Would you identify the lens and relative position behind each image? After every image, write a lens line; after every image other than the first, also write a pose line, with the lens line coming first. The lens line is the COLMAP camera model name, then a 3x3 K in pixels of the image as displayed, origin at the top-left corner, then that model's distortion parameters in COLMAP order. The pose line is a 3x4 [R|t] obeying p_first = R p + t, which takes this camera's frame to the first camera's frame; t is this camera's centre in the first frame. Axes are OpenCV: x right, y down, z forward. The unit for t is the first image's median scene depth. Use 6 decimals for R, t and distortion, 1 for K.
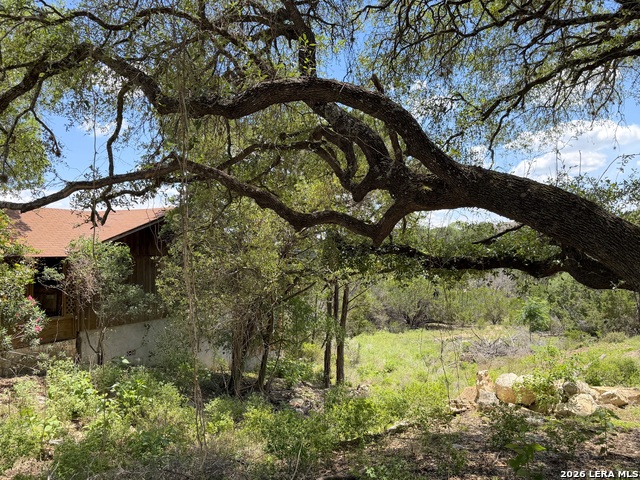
lens RADIAL K [[531.5, 0, 314.8], [0, 531.5, 243.7], [0, 0, 1]] dist [0.106304, -0.168492]
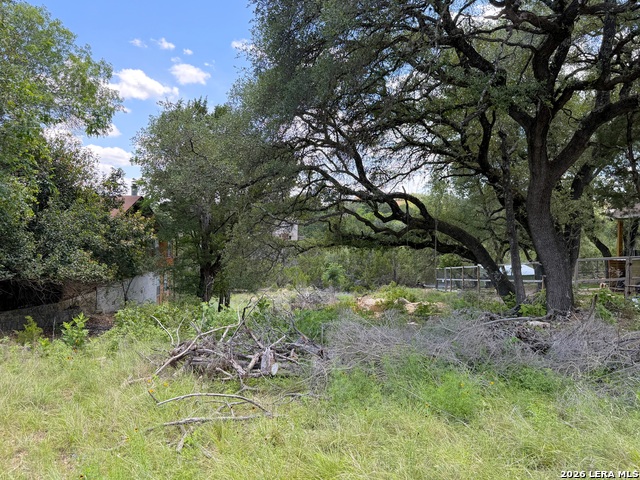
lens RADIAL K [[531.5, 0, 316.7], [0, 531.5, 237.4], [0, 0, 1]] dist [0.106304, -0.168492]
pose [[0.894547, 0.016670, 0.446662, -0.724201], [-0.033970, 0.998950, 0.030751, -0.035841], [-0.445680, -0.042682, 0.894174, -0.672454]]
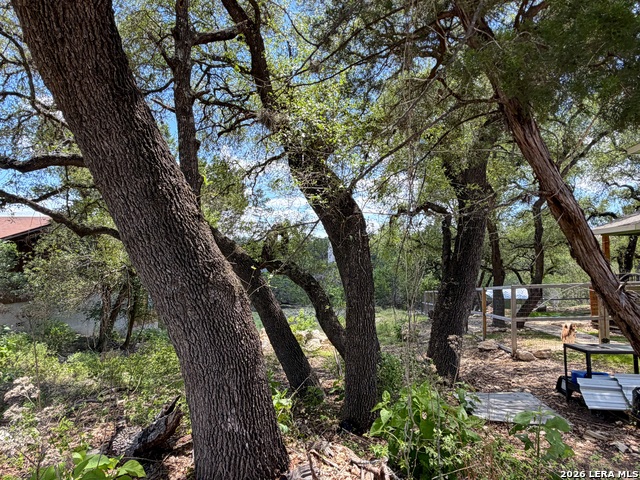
lens RADIAL K [[380.9, 0, 322.3], [0, 380.9, 241.7], [0, 0, 1]] dist [0.002640, 0.003910]
pose [[0.960734, 0.036485, 0.275060, 0.159794], [-0.030959, 0.999223, -0.024406, -0.001489], [-0.275737, 0.014933, 0.961117, -0.169873]]
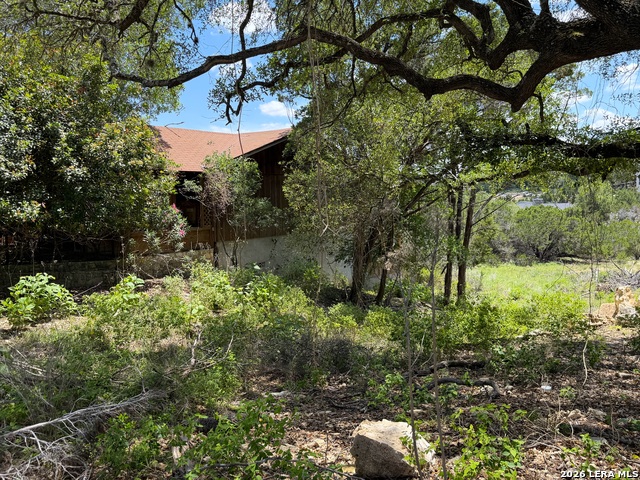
lens RADIAL K [[531.5, 0, 316.2], [0, 531.5, 241.3], [0, 0, 1]] dist [0.106304, -0.168492]
pose [[0.976537, 0.017306, -0.214654, -0.007246], [0.007550, 0.993402, 0.114439, 0.051204], [0.215218, -0.113375, 0.969962, -0.006929]]
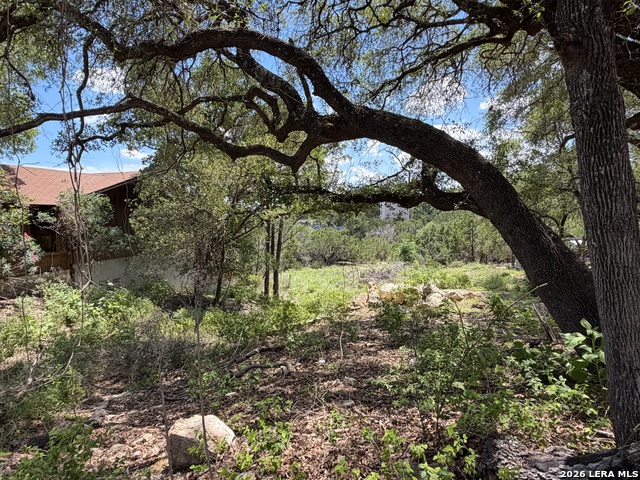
lens RADIAL K [[380.9, 0, 318.7], [0, 380.9, 242.4], [0, 0, 1]] dist [0.002640, 0.003910]
pose [[0.987950, -0.012873, 0.154238, 0.011379], [-0.000559, 0.996232, 0.086732, 0.041119], [-0.154773, -0.085773, 0.984220, 0.012911]]
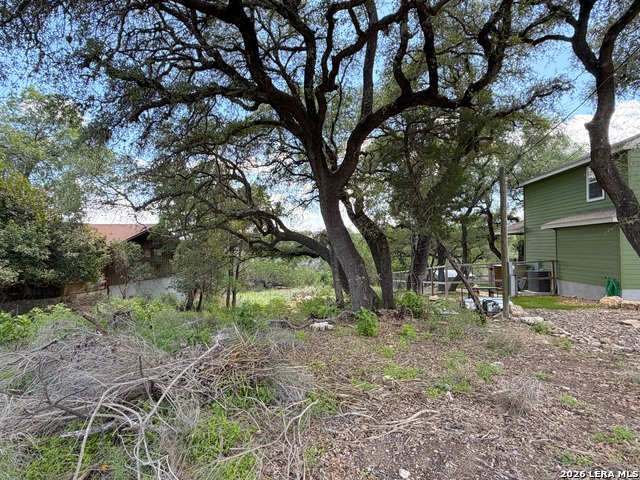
lens RADIAL K [[335.7, 0, 319.6], [0, 335.7, 238.8], [0, 0, 1]] dist [0.000214, 0.000865]
pose [[0.941793, 0.023137, 0.335395, -0.154505], [-0.021230, 0.999731, -0.009352, -0.023962], [-0.335521, 0.001687, 0.942031, -0.596958]]
